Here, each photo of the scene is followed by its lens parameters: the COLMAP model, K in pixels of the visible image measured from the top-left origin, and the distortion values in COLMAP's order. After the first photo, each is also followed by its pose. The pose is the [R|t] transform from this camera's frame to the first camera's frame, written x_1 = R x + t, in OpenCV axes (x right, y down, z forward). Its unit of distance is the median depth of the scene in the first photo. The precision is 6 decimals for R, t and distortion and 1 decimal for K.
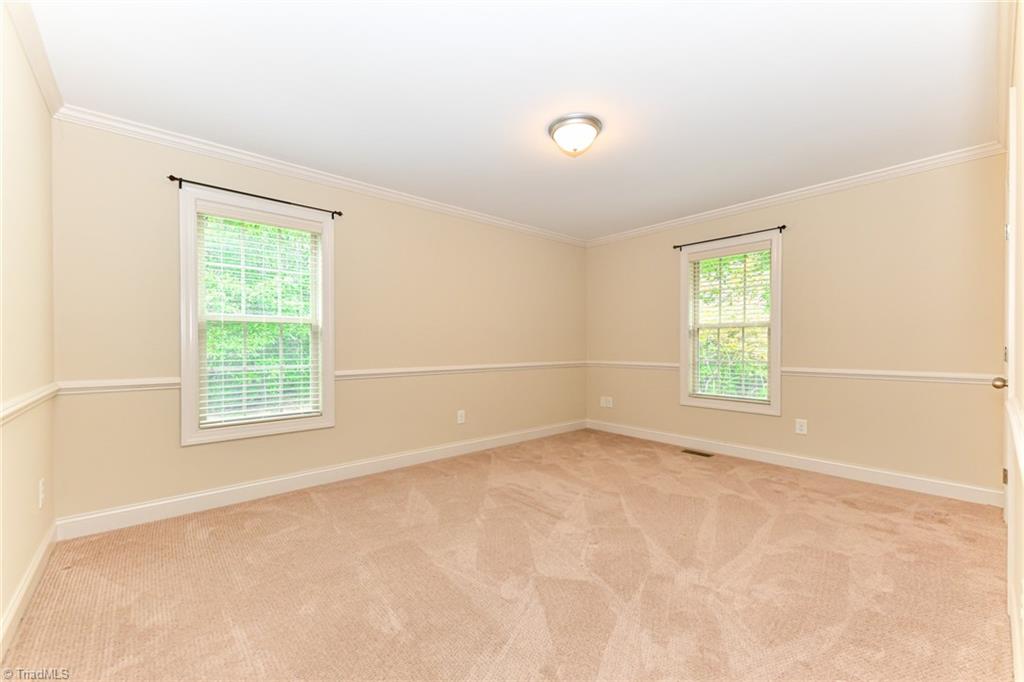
lens RADIAL K [[412.1, 0, 513.1], [0, 412.1, 343.0], [0, 0, 1]] dist [0.018335, -0.001976]
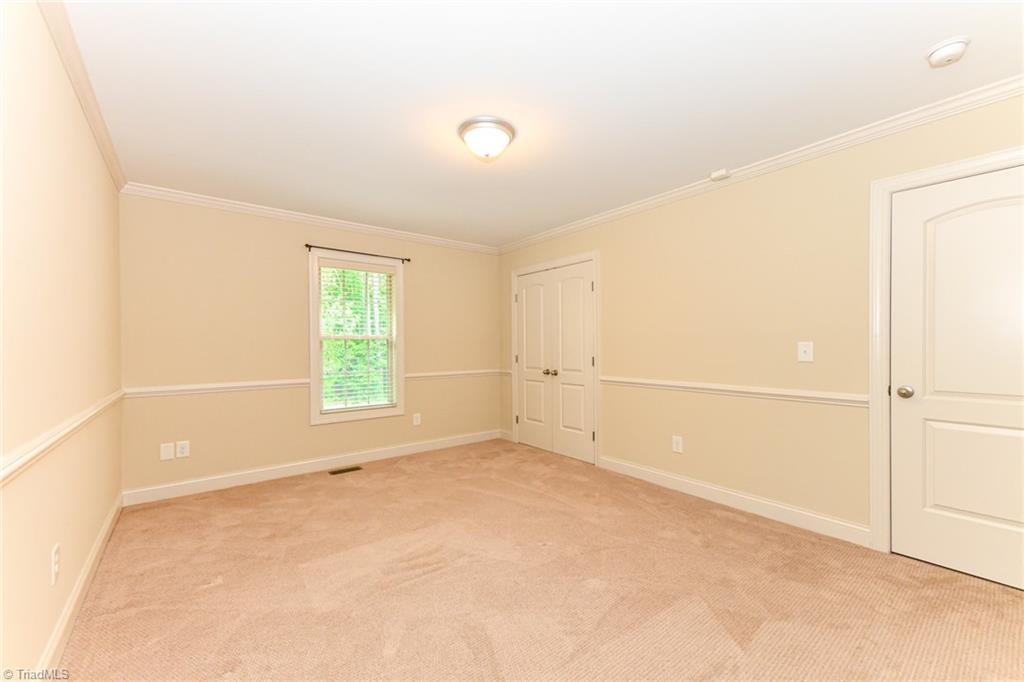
lens RADIAL K [[412.1, 0, 512.5], [0, 412.1, 345.7], [0, 0, 1]] dist [0.018335, -0.001976]
pose [[0.051098, 0.003190, 0.998689, -0.572525], [0.006056, 0.999976, -0.003504, -0.018920], [-0.998675, 0.006227, 0.051077, 0.660284]]
